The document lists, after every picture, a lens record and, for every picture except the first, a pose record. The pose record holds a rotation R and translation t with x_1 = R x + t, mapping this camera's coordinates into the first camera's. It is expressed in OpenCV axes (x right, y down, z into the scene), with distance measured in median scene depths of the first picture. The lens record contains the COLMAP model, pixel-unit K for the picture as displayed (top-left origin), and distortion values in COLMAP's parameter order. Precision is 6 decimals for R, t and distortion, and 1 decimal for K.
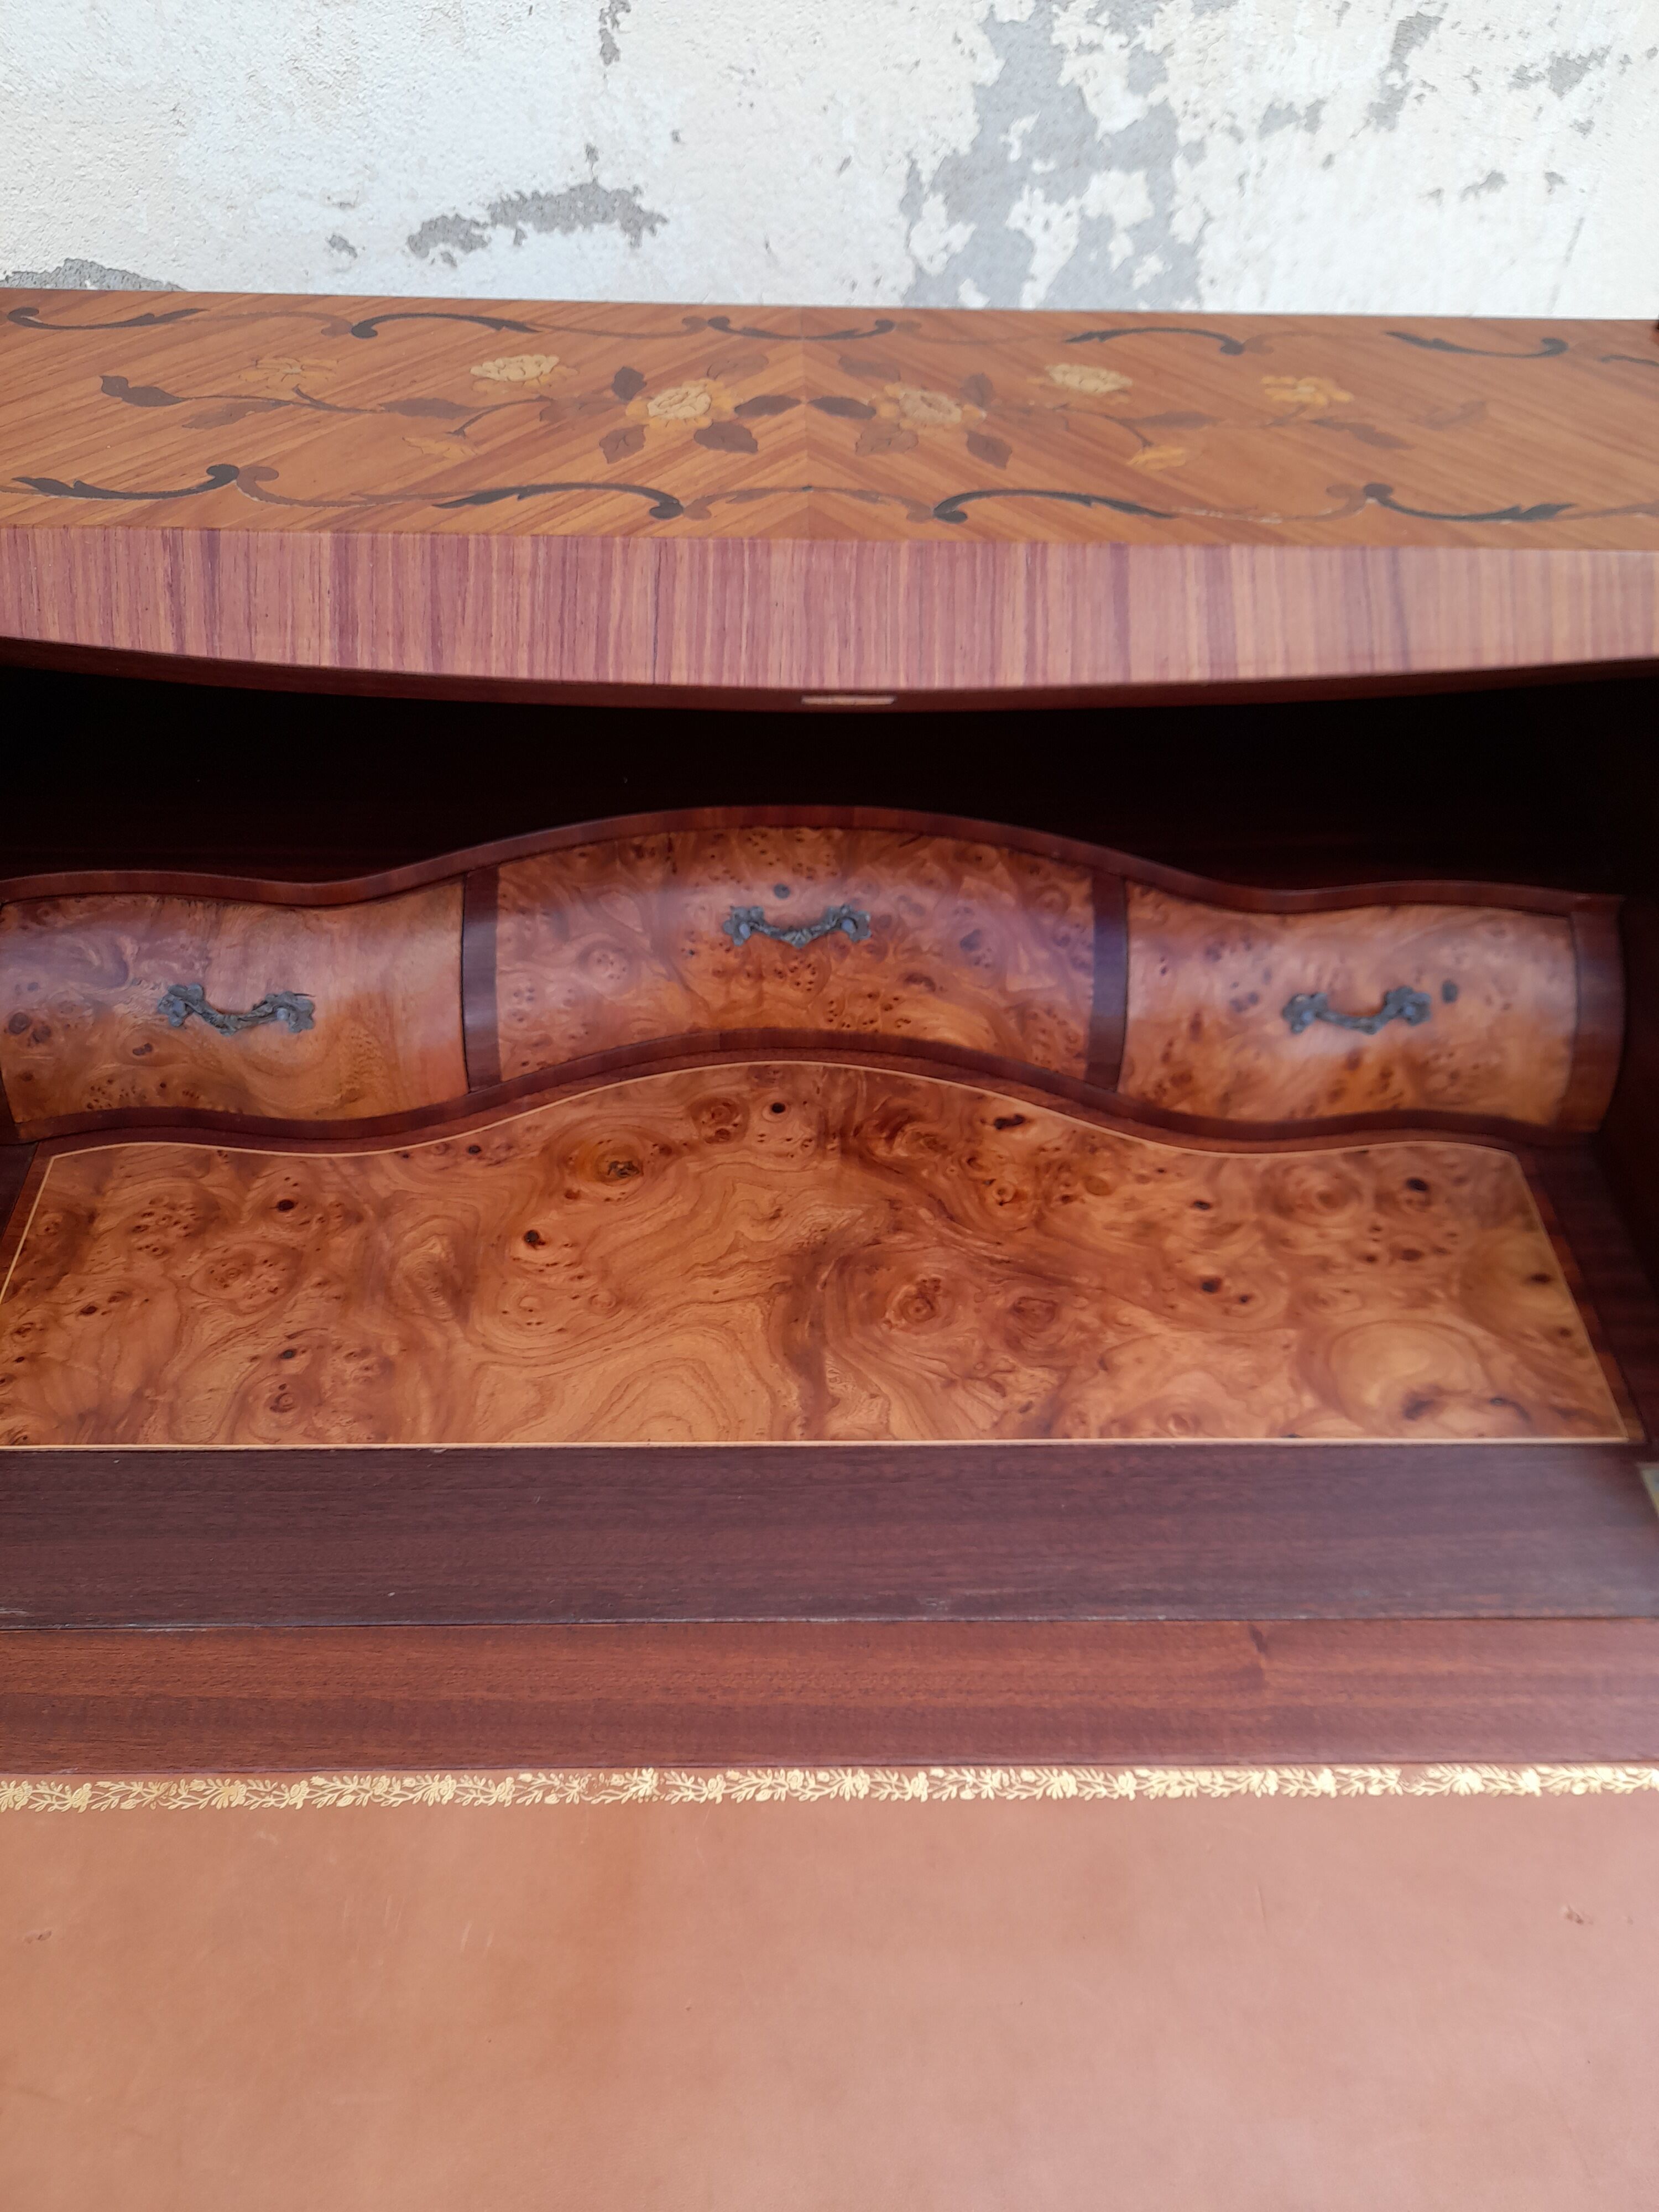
lens RADIAL K [[1687.7, 0, 841.7], [0, 1687.7, 1118.2], [0, 0, 1]] dist [0.030209, -0.043132]
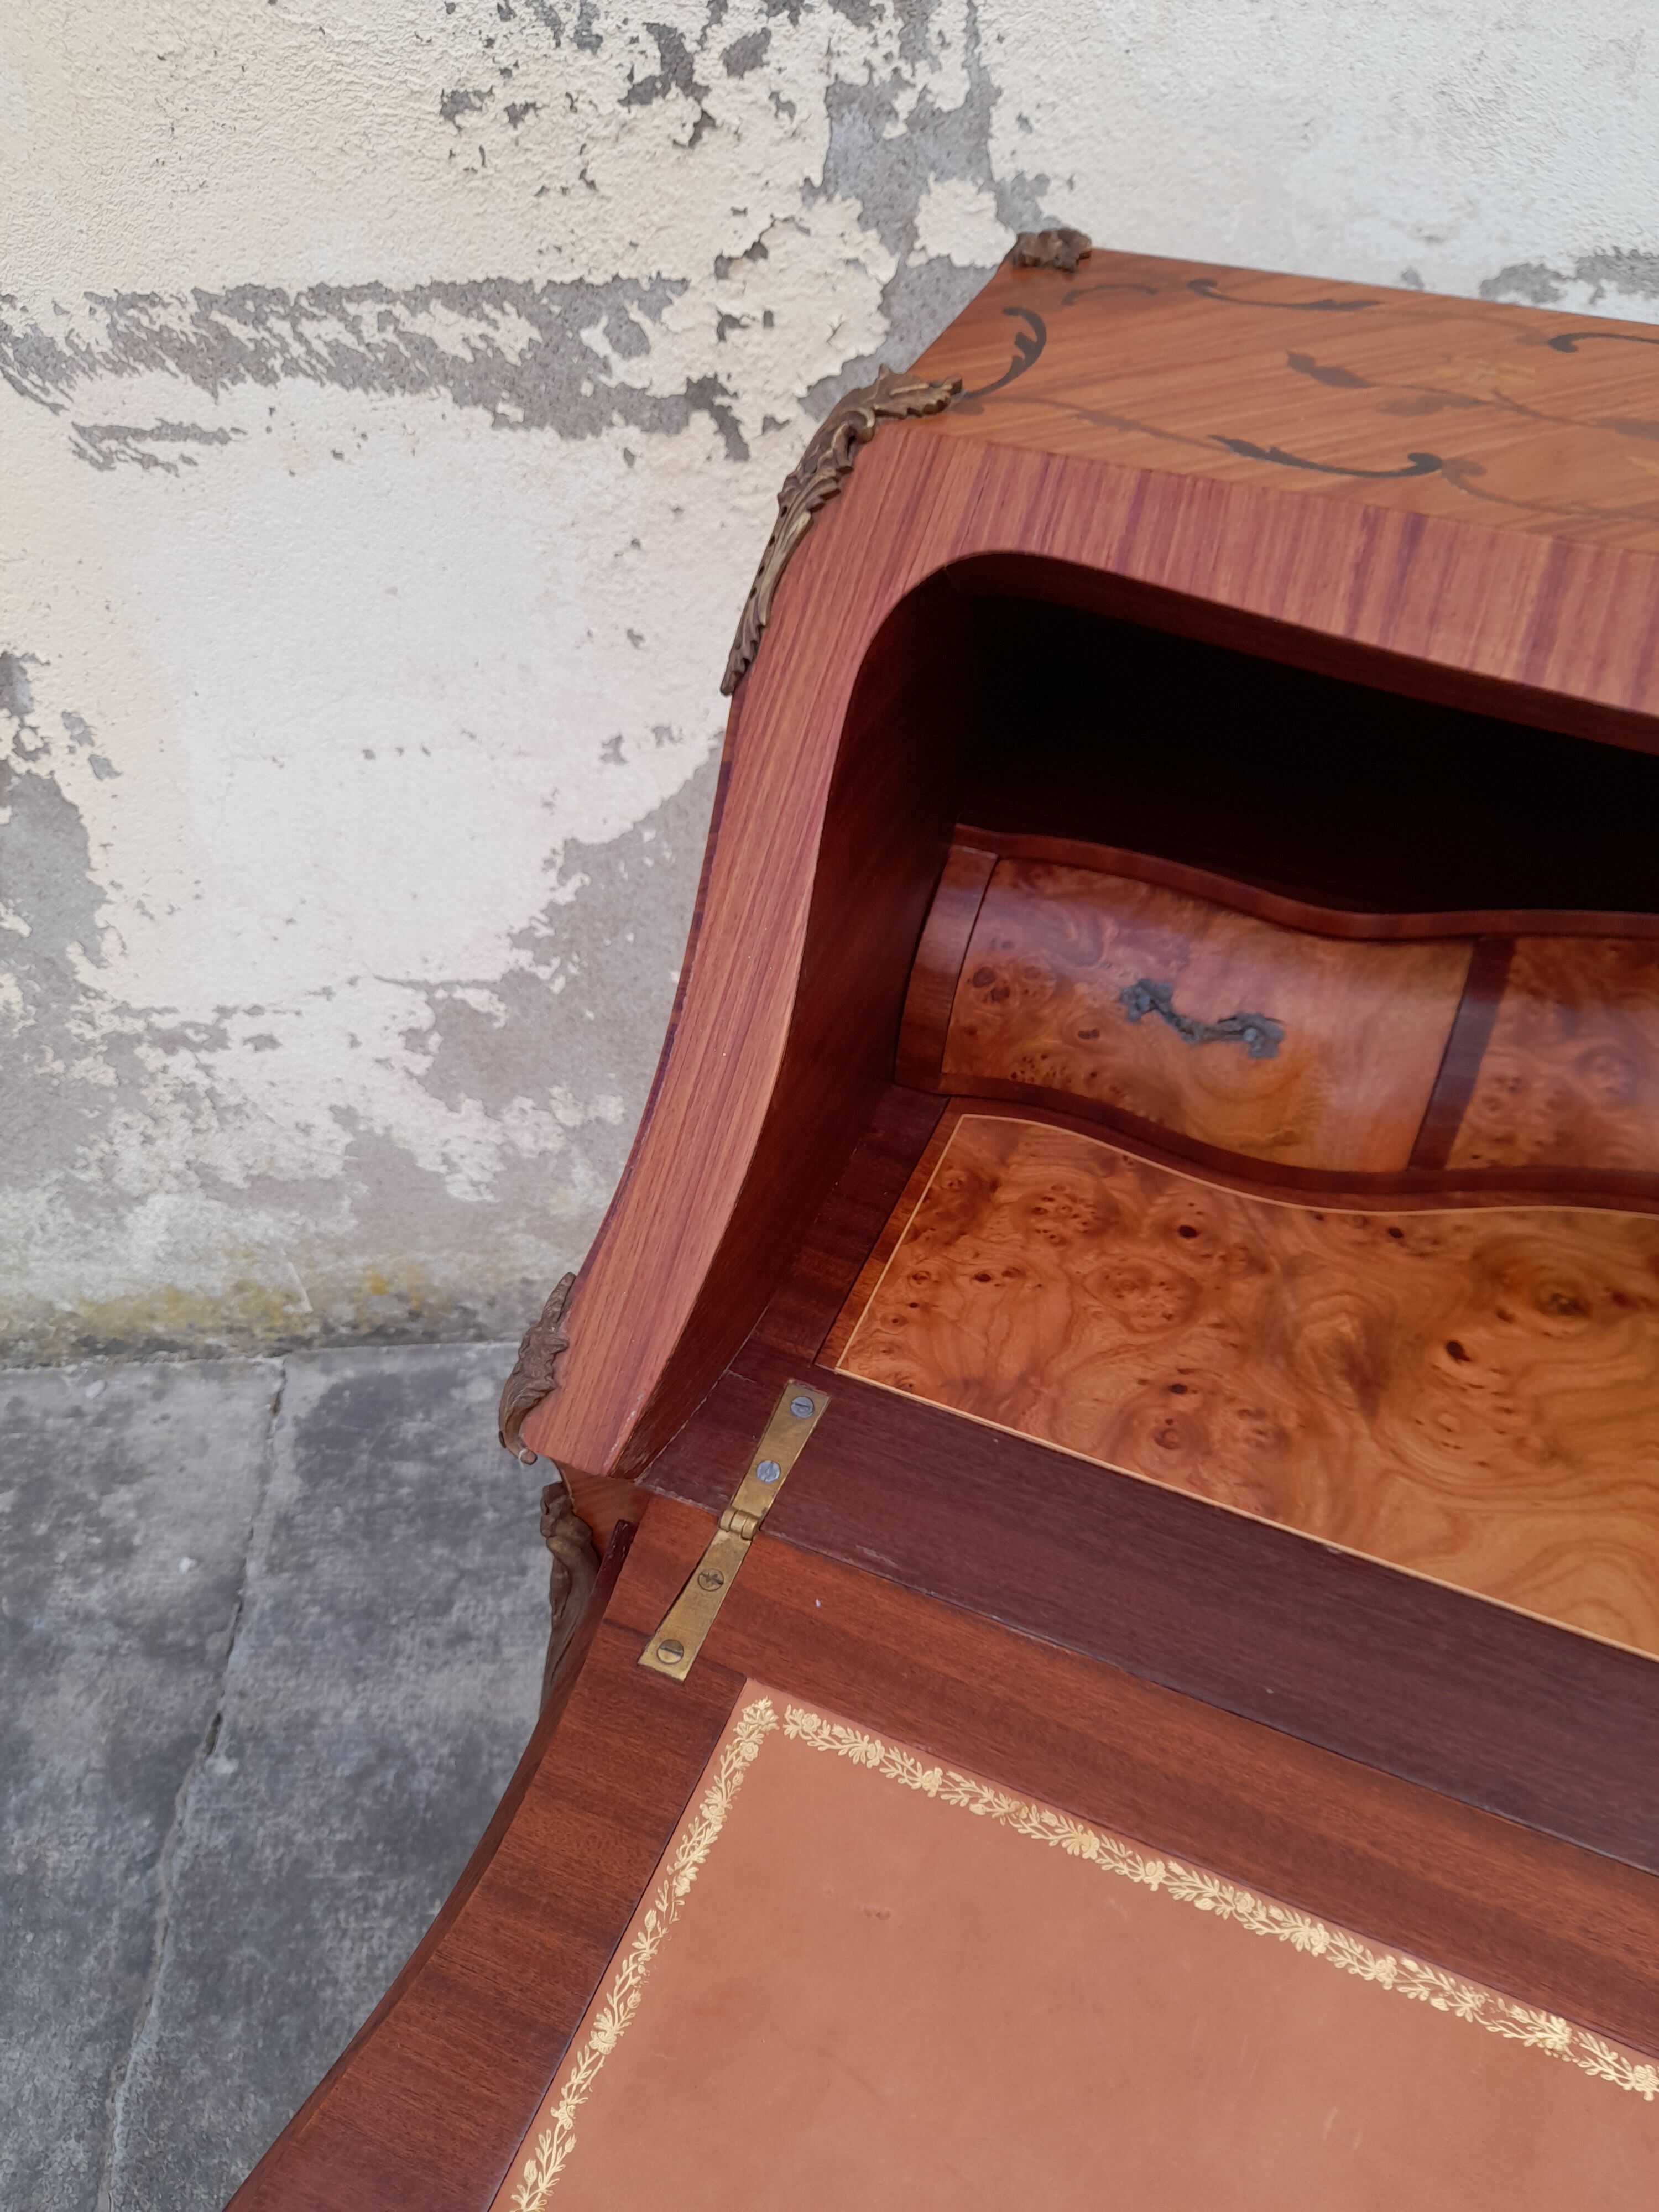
lens RADIAL K [[1667.0, 0, 788.3], [0, 1667.0, 1129.9], [0, 0, 1]] dist [0.024580, -0.045156]
pose [[0.903276, 0.274544, -0.329723, -0.239557], [-0.286865, 0.957899, 0.011729, 0.050268], [0.319062, 0.083992, 0.944005, 0.050955]]
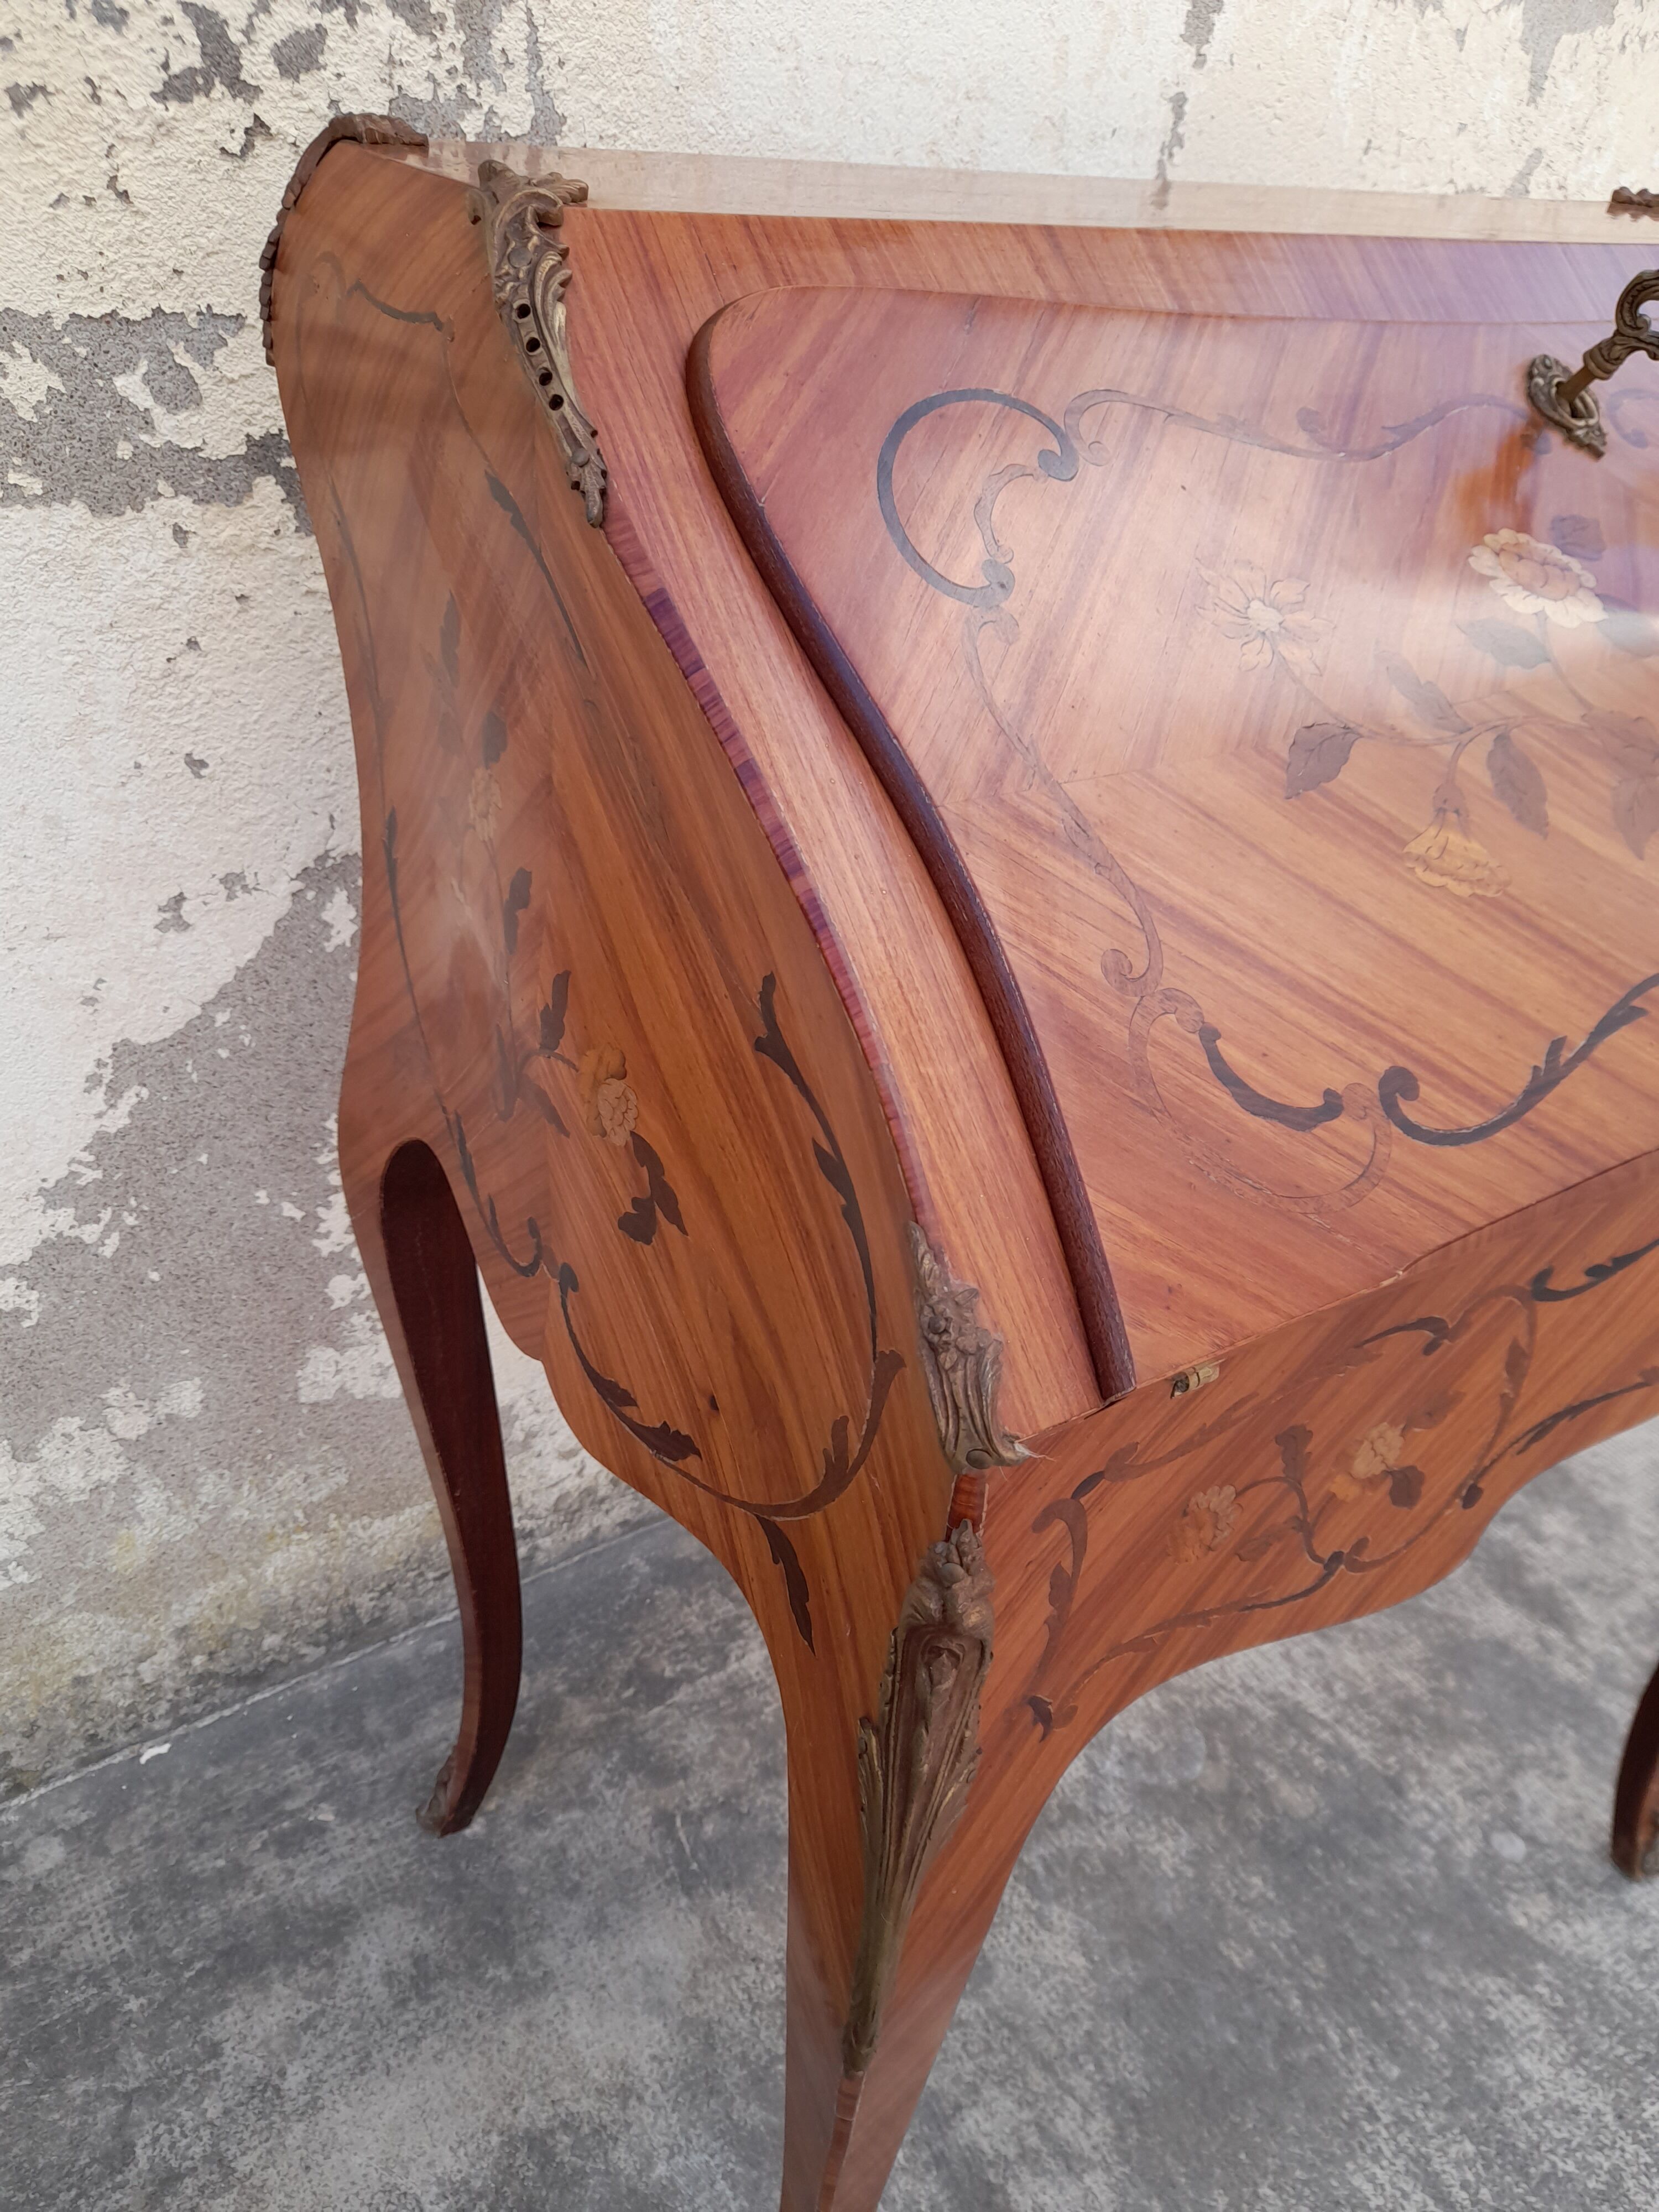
lens RADIAL K [[1651.2, 0, 821.6], [0, 1651.2, 1106.4], [0, 0, 1]] dist [0.031087, -0.039612]
pose [[0.990074, -0.023787, 0.138517, -0.712897], [0.056910, 0.969012, -0.240370, 0.253948], [-0.128507, 0.245868, 0.960747, 0.219897]]
